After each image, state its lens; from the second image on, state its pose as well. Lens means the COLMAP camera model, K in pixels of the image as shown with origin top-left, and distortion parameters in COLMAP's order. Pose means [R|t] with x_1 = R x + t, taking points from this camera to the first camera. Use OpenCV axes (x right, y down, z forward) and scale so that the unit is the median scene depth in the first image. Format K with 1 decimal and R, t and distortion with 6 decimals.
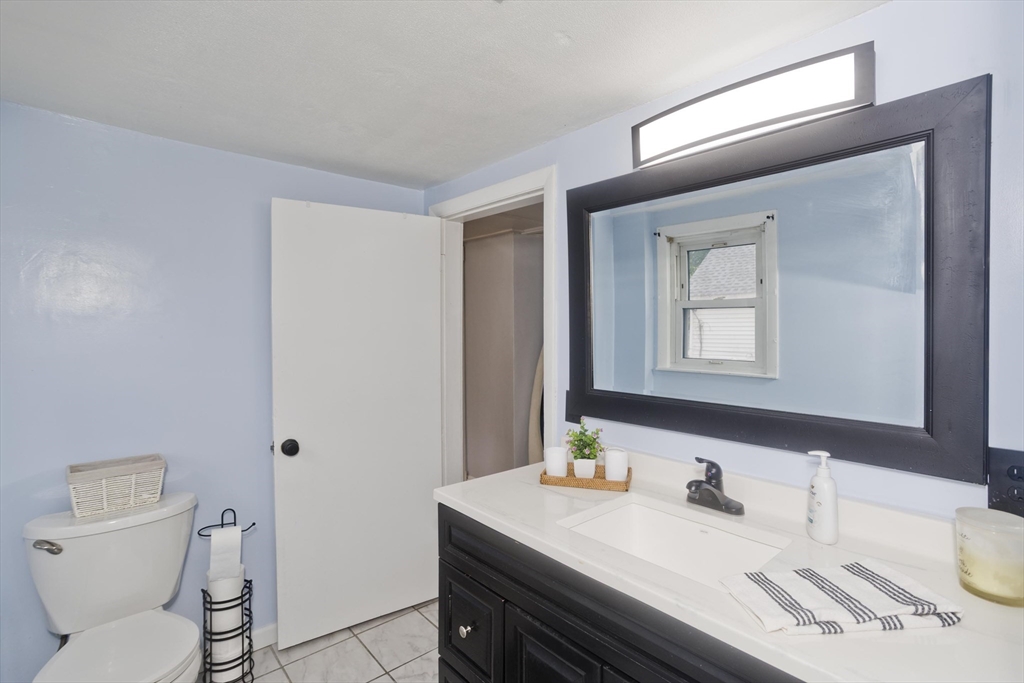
lens RADIAL K [[495.7, 0, 516.0], [0, 495.7, 330.6], [0, 0, 1]] dist [-0.055752, 0.024819]
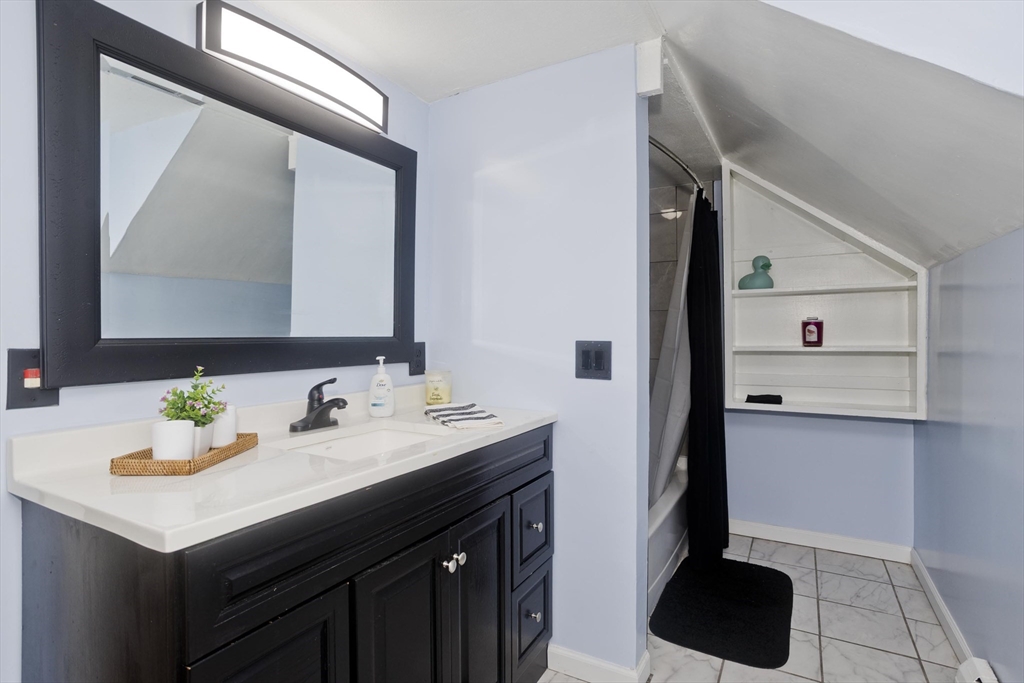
lens RADIAL K [[495.7, 0, 516.0], [0, 495.7, 330.6], [0, 0, 1]] dist [-0.055752, 0.024819]
pose [[-0.299213, 0.007774, 0.954155, -0.522736], [0.012678, 0.999911, -0.004171, 0.105560], [-0.954102, 0.010849, -0.299285, 0.612950]]
